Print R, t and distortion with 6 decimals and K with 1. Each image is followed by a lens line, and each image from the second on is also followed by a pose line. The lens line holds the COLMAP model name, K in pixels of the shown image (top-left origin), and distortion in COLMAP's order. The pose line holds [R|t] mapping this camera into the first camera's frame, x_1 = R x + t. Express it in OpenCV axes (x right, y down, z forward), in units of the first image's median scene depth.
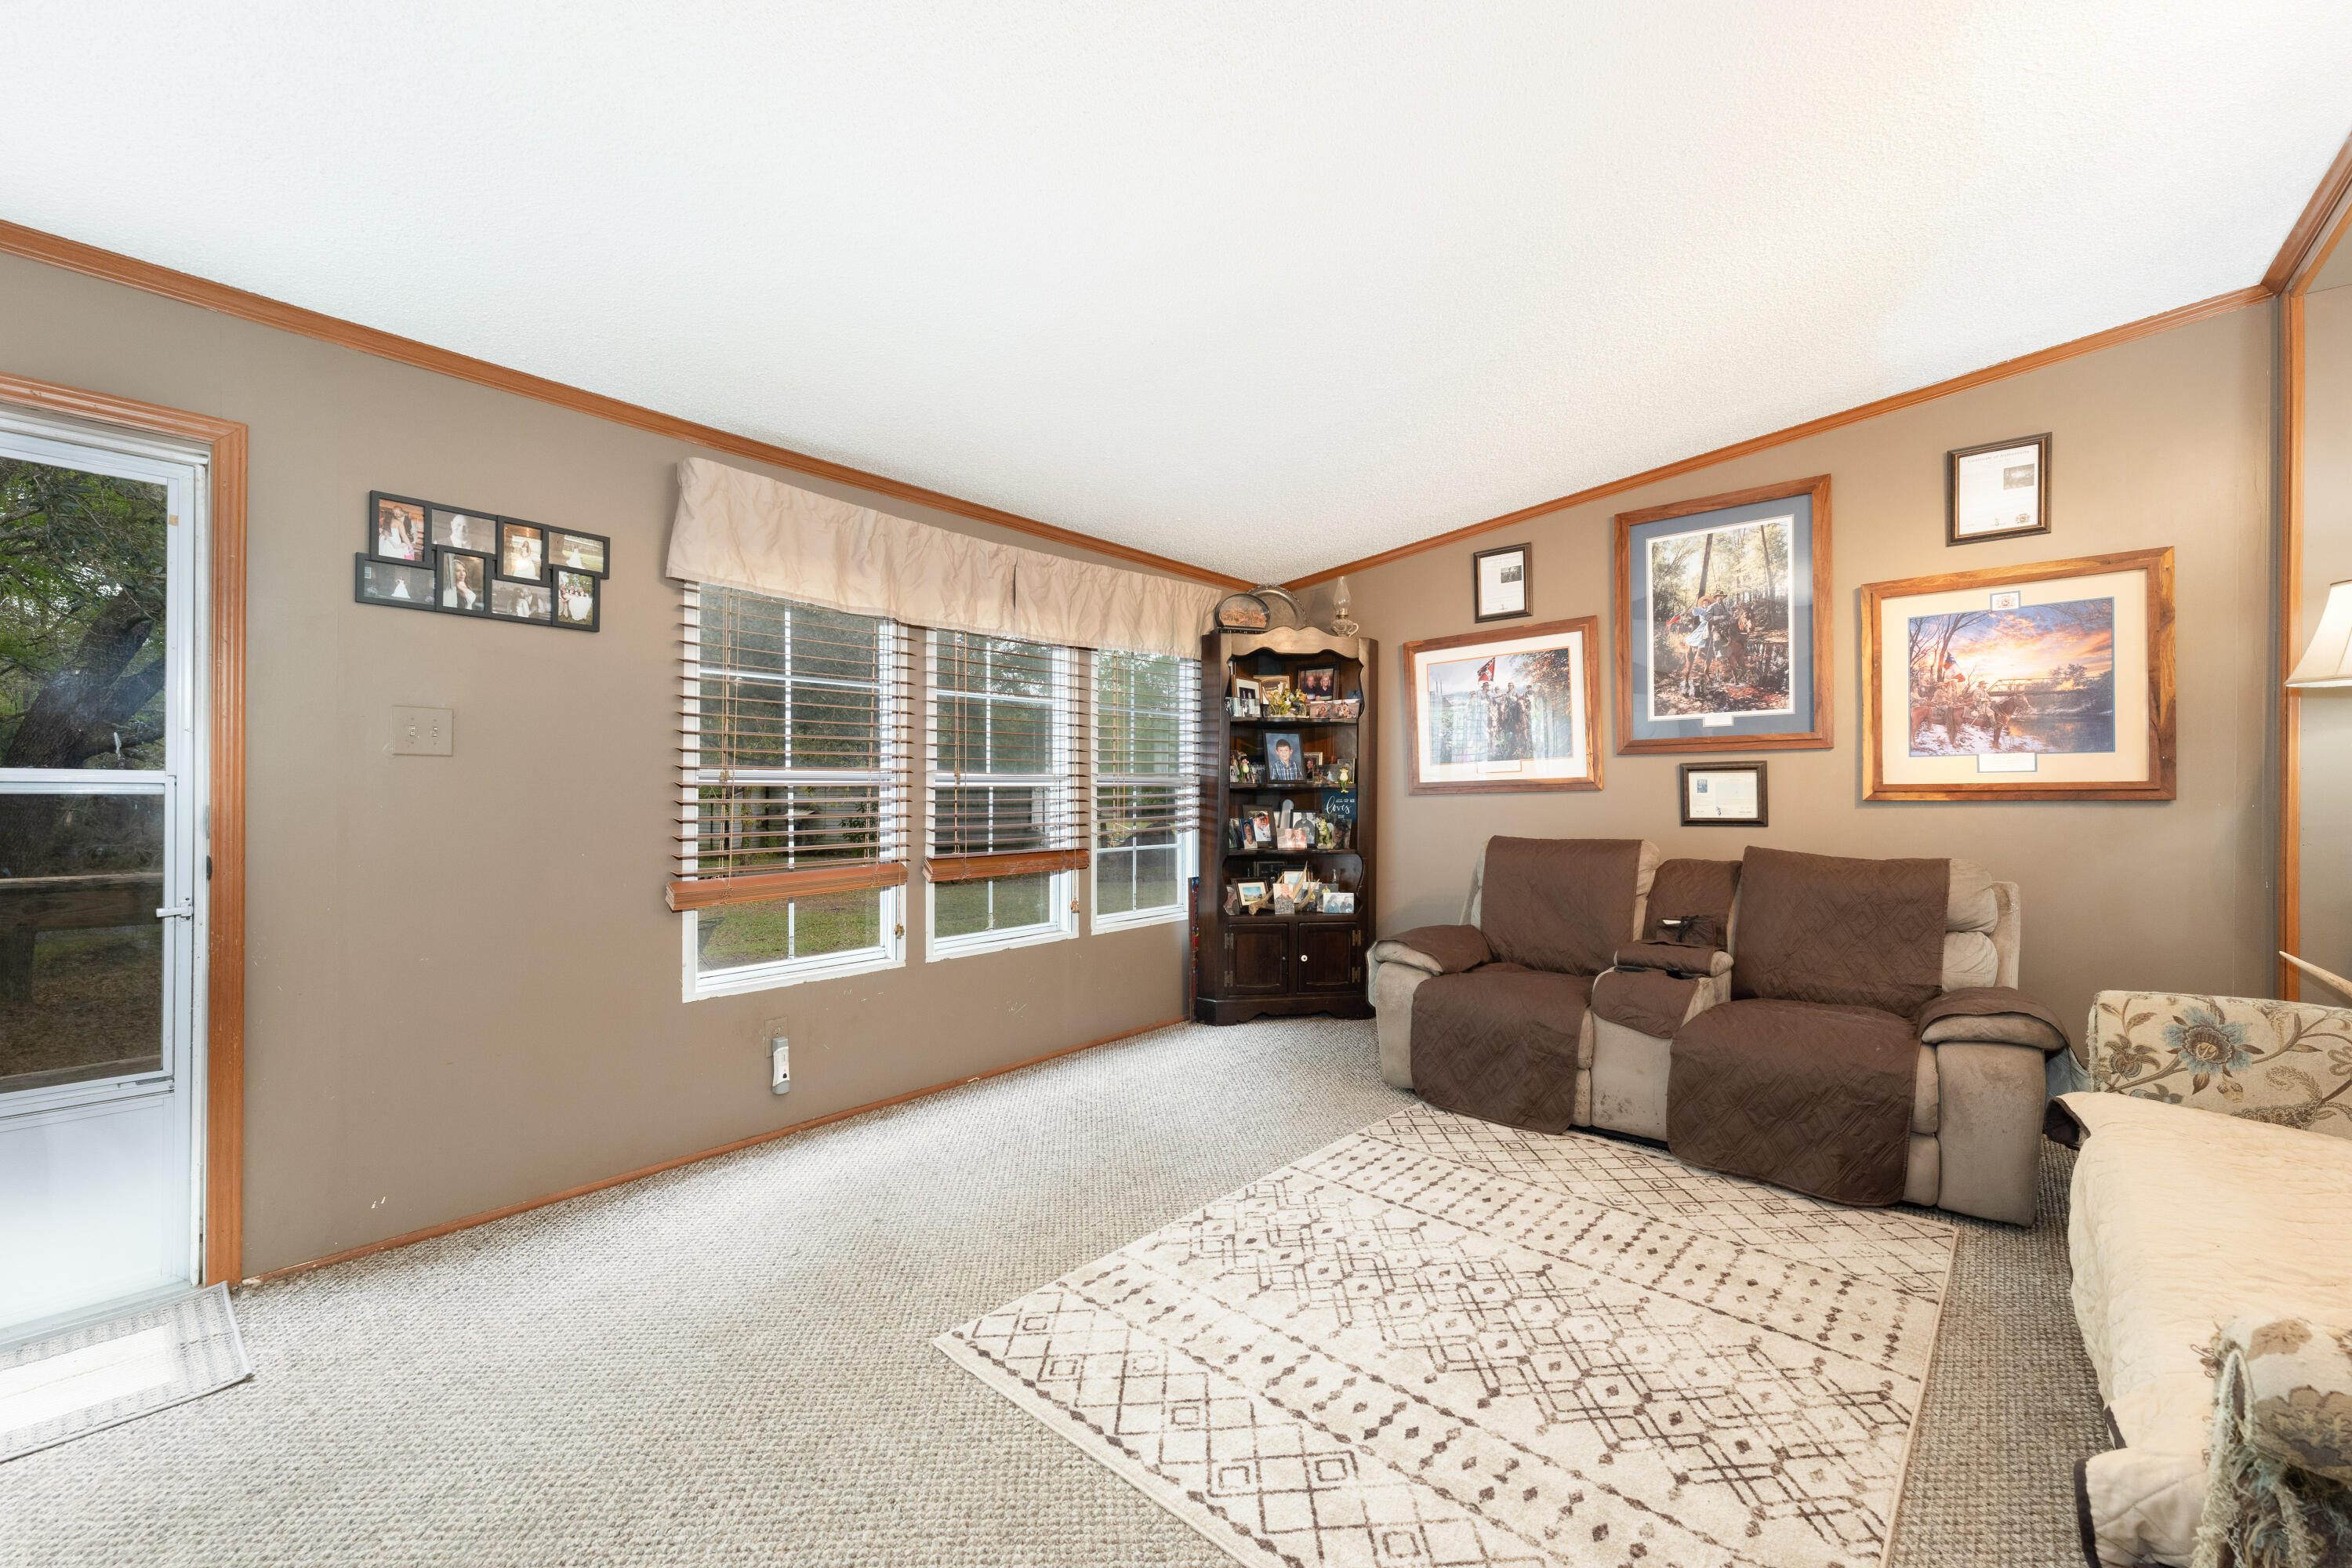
lens RADIAL K [[937.6, 0, 1166.5], [0, 937.6, 790.6], [0, 0, 1]] dist [0.003790, 0.000023]
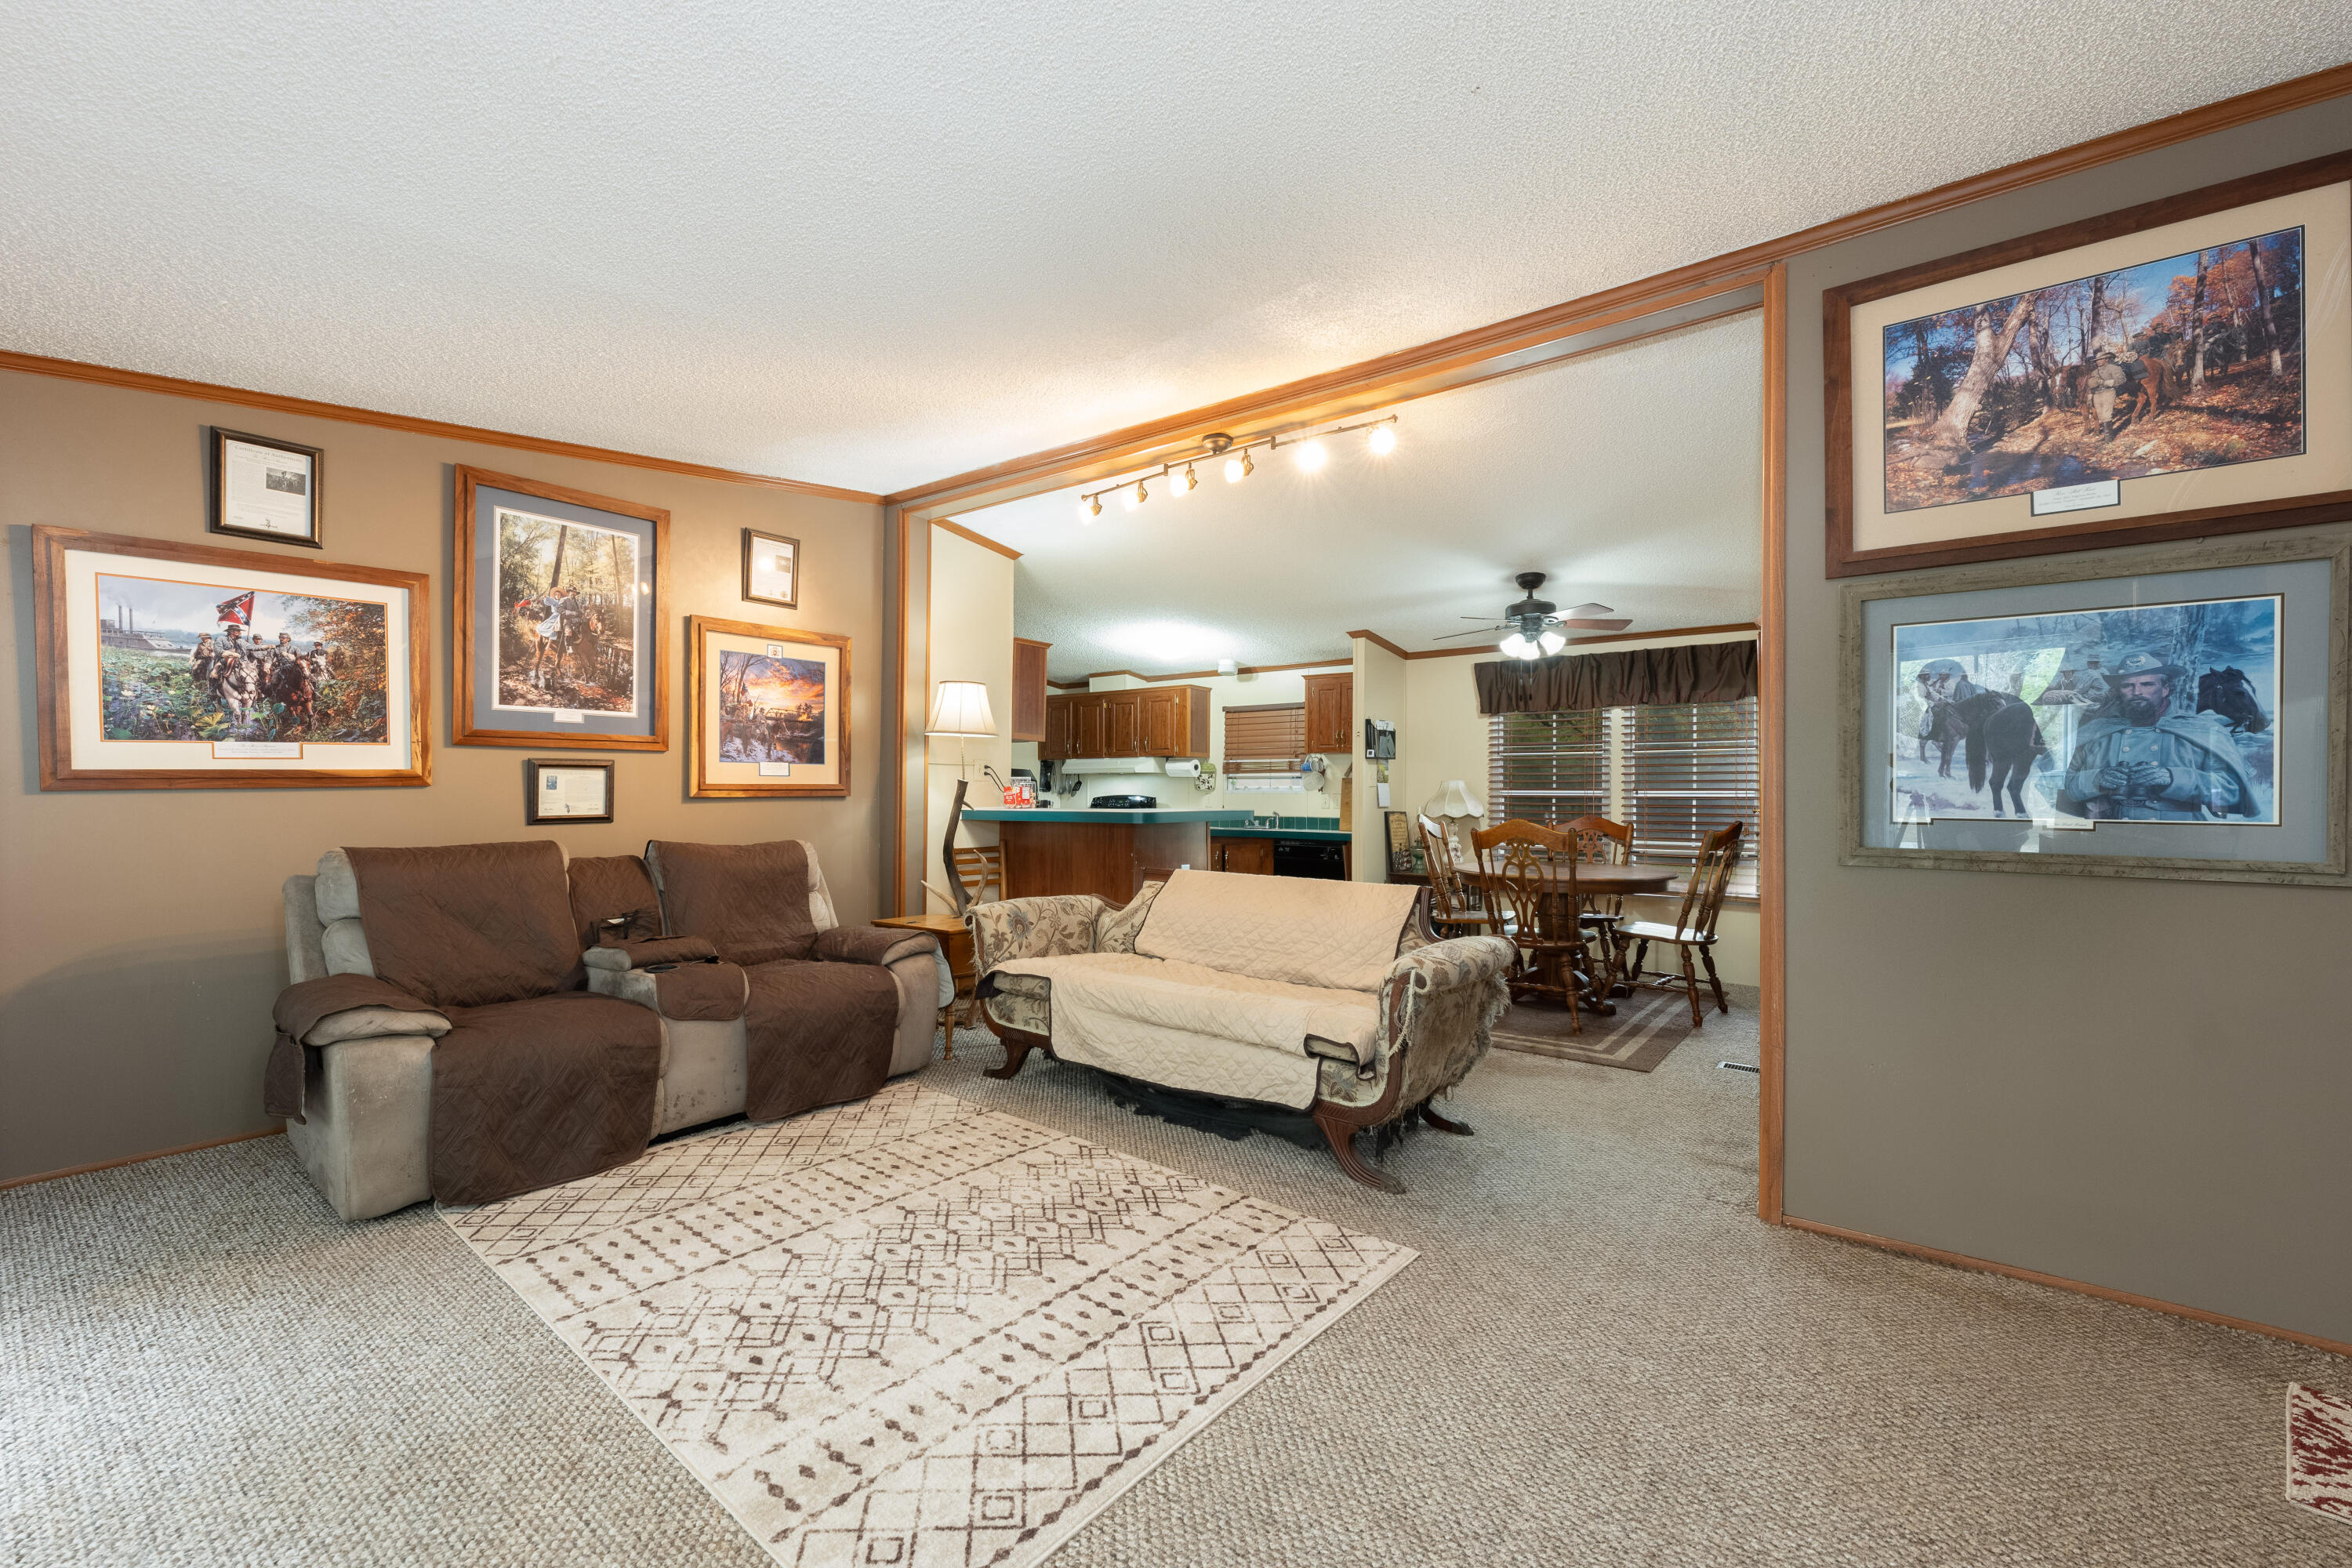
lens RADIAL K [[937.6, 0, 1168.0], [0, 937.6, 785.2], [0, 0, 1]] dist [0.003790, 0.000023]
pose [[-0.036011, 0.008395, 0.999316, -0.609214], [-0.009377, 0.999918, -0.008738, -0.000036], [-0.999307, -0.009686, -0.035929, 0.584727]]
